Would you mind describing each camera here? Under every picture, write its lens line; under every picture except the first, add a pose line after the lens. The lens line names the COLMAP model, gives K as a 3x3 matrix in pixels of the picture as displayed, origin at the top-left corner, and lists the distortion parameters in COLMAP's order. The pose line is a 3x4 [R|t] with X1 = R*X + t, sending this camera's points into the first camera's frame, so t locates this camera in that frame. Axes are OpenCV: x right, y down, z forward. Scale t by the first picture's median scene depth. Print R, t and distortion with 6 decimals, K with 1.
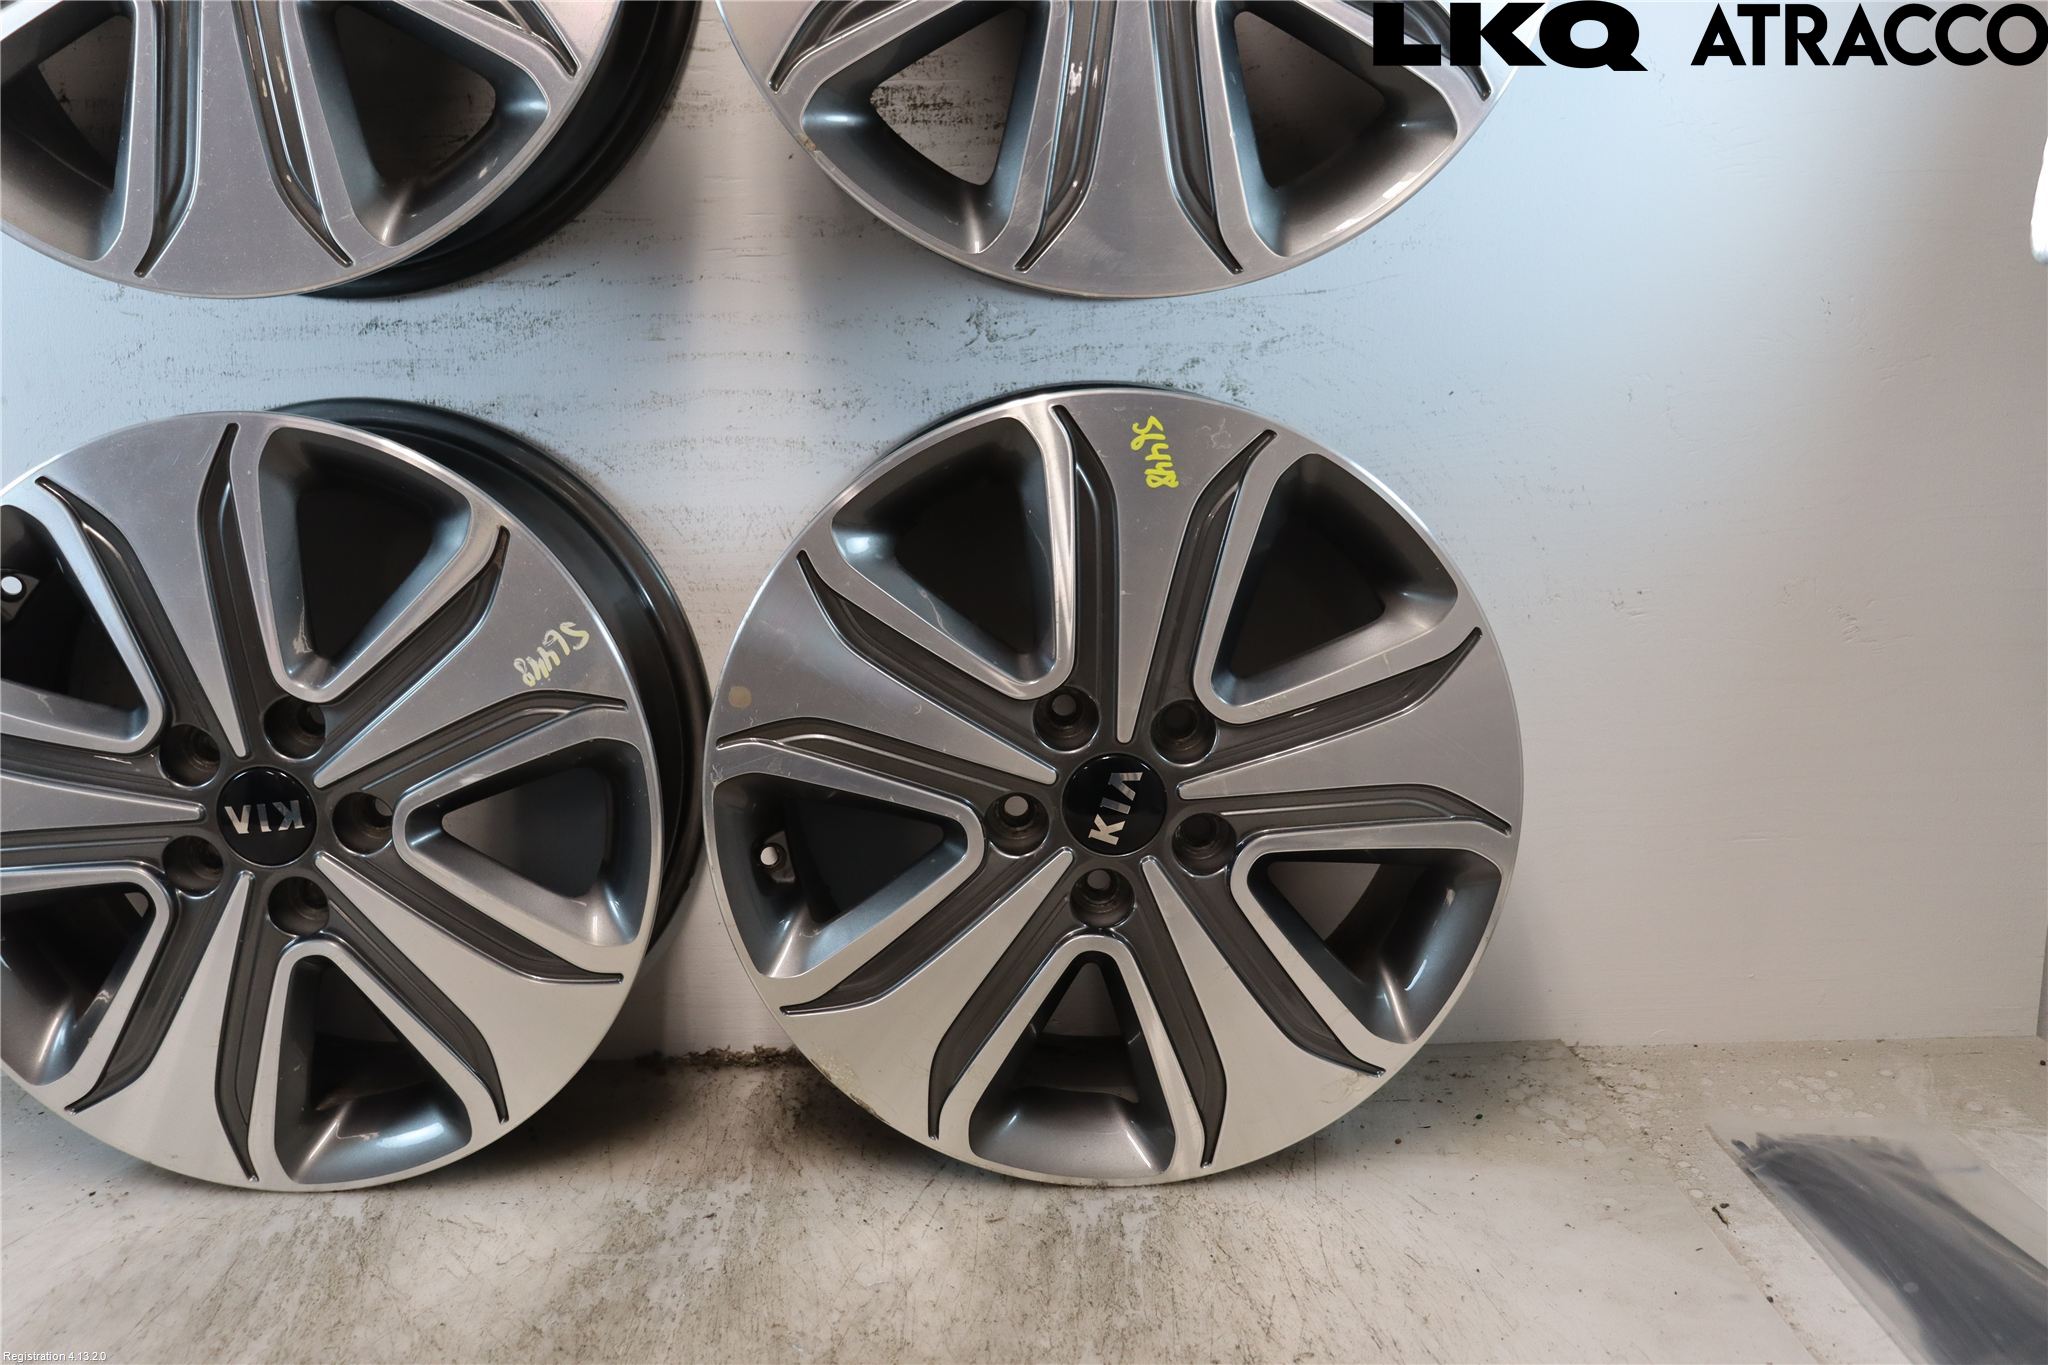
lens RADIAL K [[1906.9, 0, 1025.7], [0, 1906.9, 689.6], [0, 0, 1]] dist [-0.159072, 0.220373]
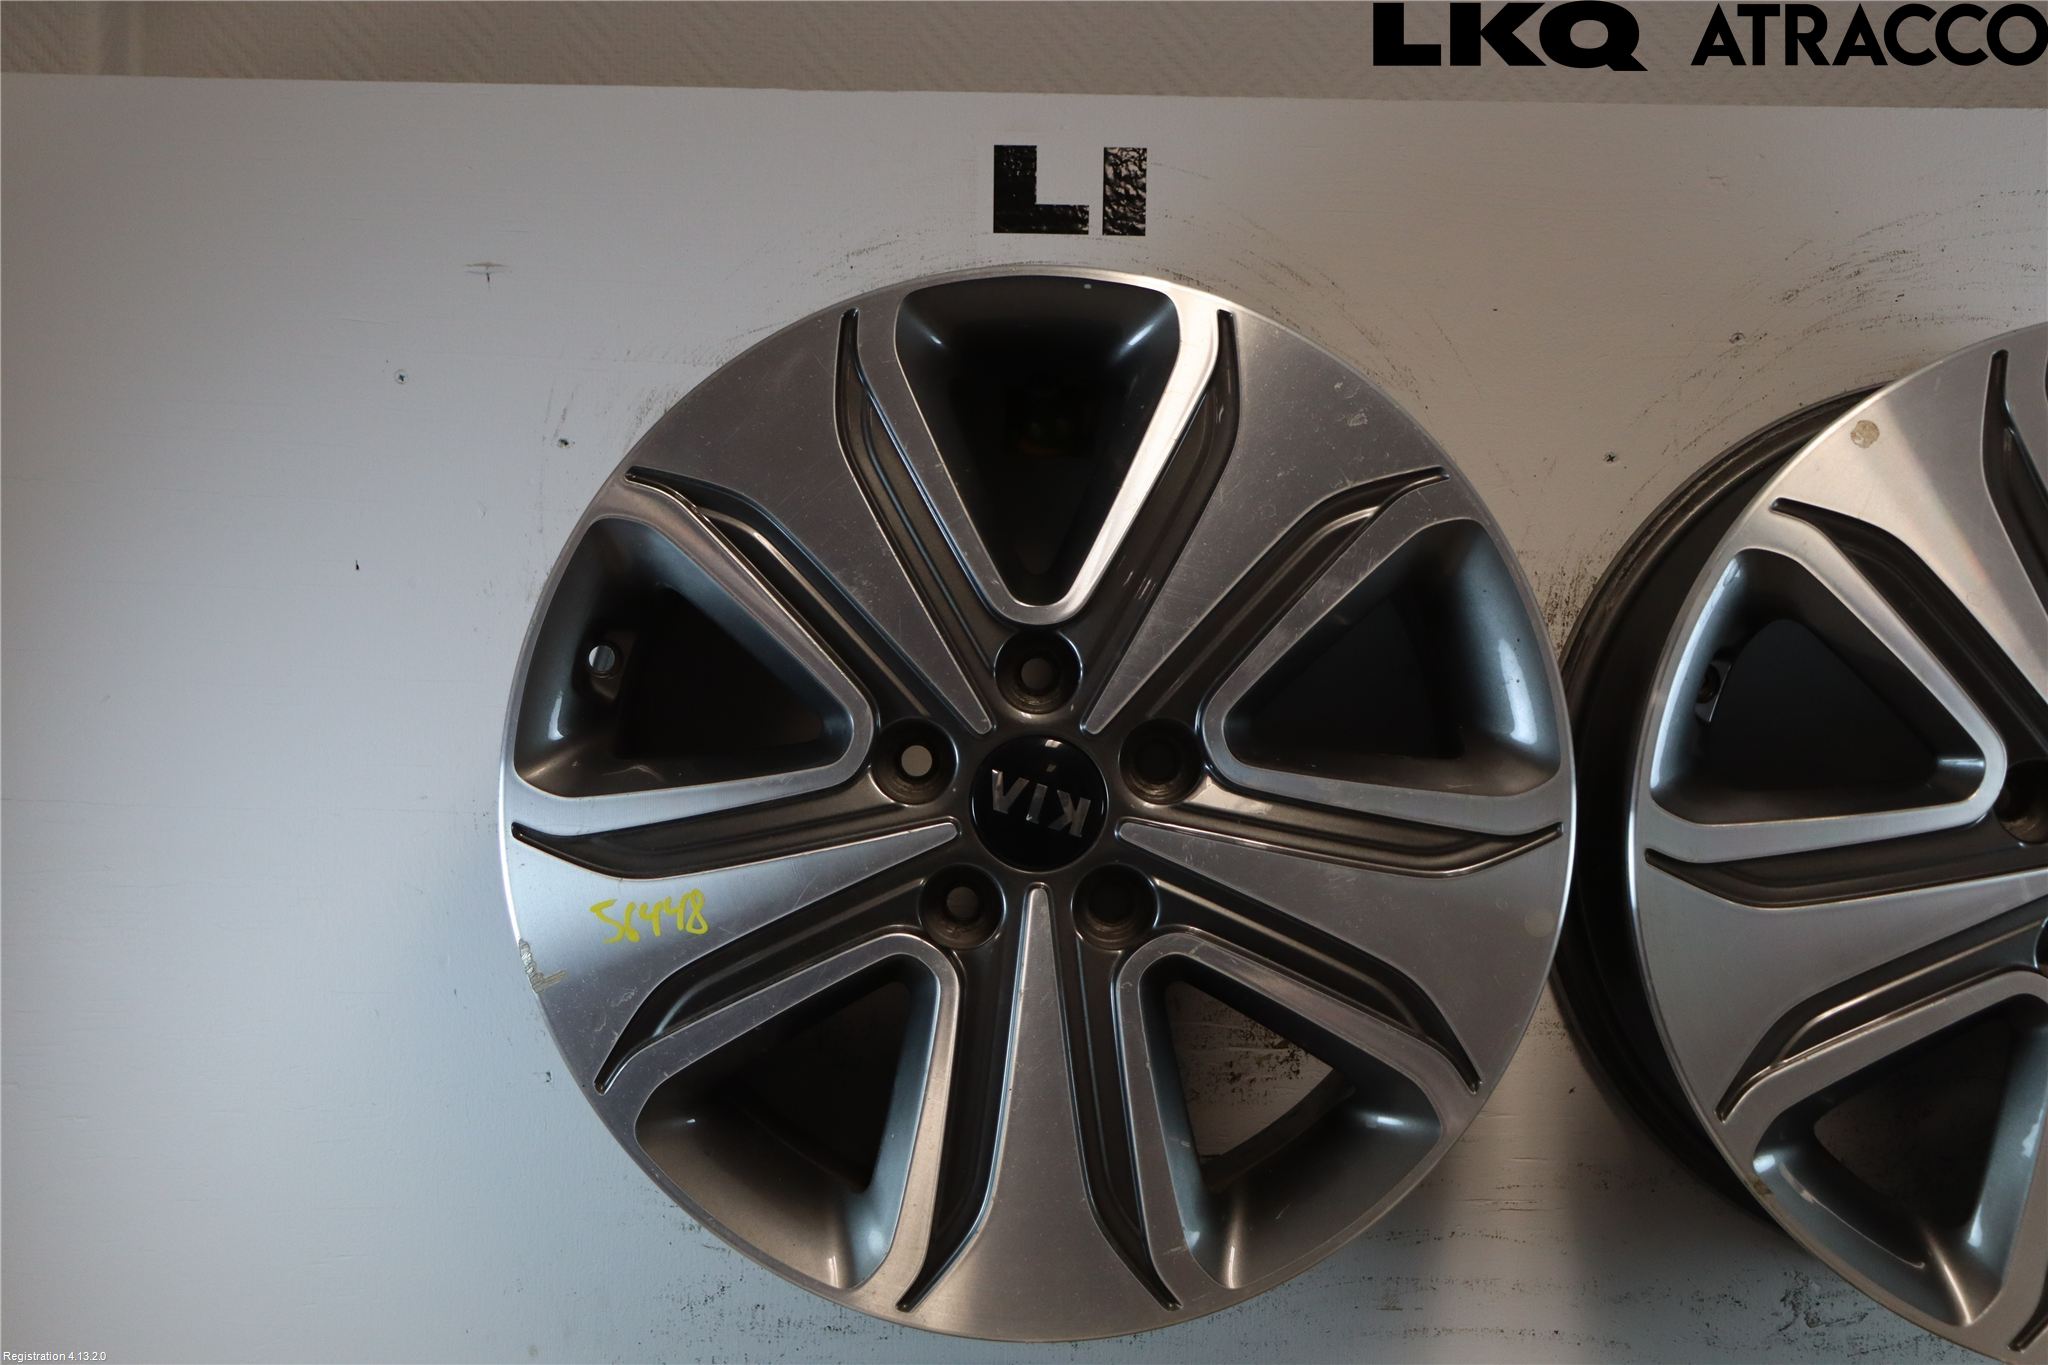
lens RADIAL K [[2500.2, 0, 1023.9], [0, 2500.2, 716.6], [0, 0, 1]] dist [-0.029830, 0.210648]
pose [[0.999326, 0.033310, 0.015414, -0.412865], [-0.029642, 0.980099, -0.196283, -0.241231], [-0.021646, 0.195694, 0.980426, -0.083852]]
